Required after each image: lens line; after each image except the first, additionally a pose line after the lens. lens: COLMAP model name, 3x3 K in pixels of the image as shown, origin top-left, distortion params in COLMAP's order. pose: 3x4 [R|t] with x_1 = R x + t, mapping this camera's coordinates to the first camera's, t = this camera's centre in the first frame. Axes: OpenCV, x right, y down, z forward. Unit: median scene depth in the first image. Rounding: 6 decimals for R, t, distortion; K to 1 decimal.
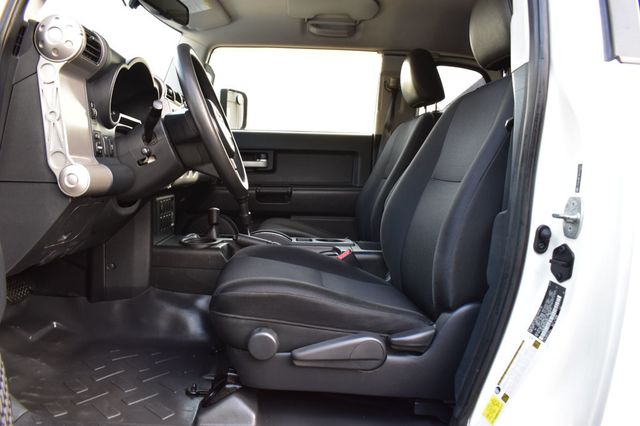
lens RADIAL K [[495.4, 0, 318.4], [0, 495.4, 214.7], [0, 0, 1]] dist [-0.101754, 0.018159]
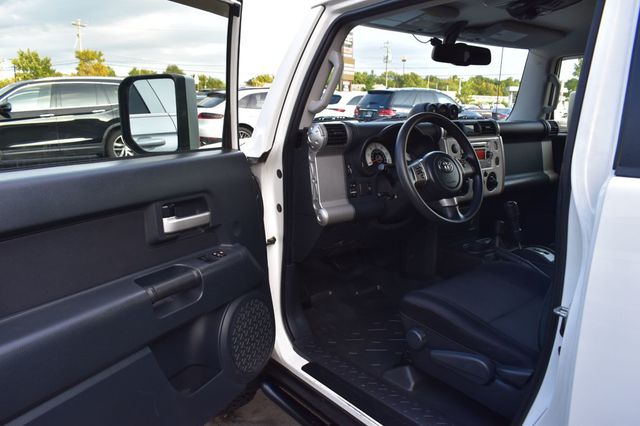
lens RADIAL K [[495.4, 0, 319.9], [0, 495.4, 215.5], [0, 0, 1]] dist [-0.101754, 0.018159]
pose [[0.560777, 0.120624, -0.819133, 0.712886], [-0.033344, 0.991818, 0.123227, -0.217430], [0.827295, -0.041790, 0.560211, -0.026165]]
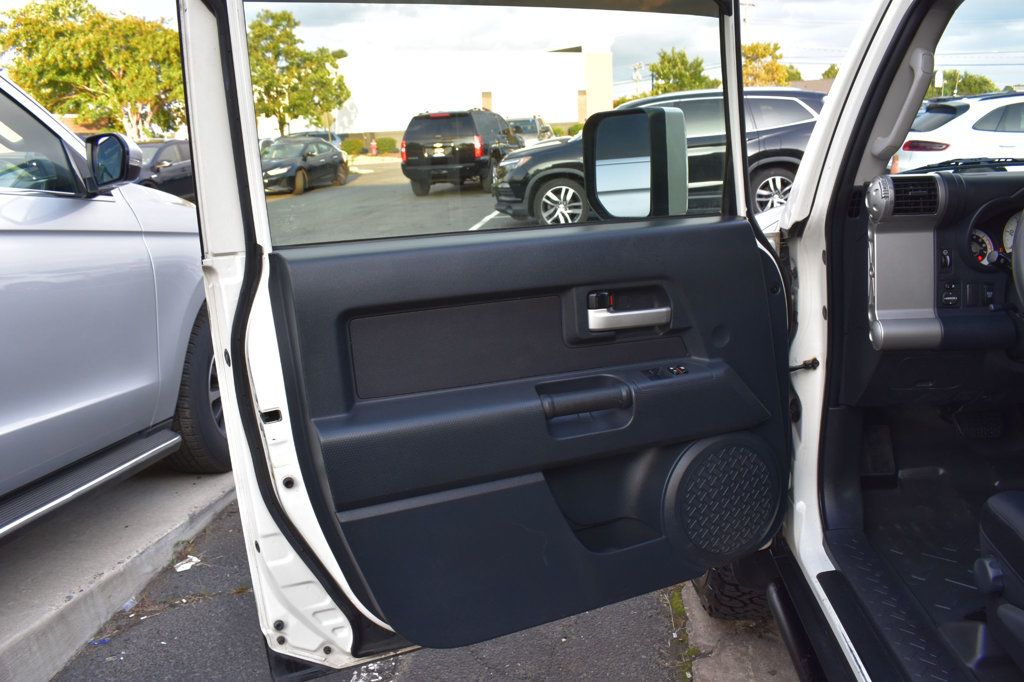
lens RADIAL K [[792.7, 0, 514.6], [0, 792.7, 343.7], [0, 0, 1]] dist [-0.101754, 0.018159]
pose [[-0.132980, 0.191515, -0.972439, 0.901039], [-0.034184, 0.979683, 0.197616, -0.259412], [0.990529, 0.059520, -0.123731, 0.305094]]
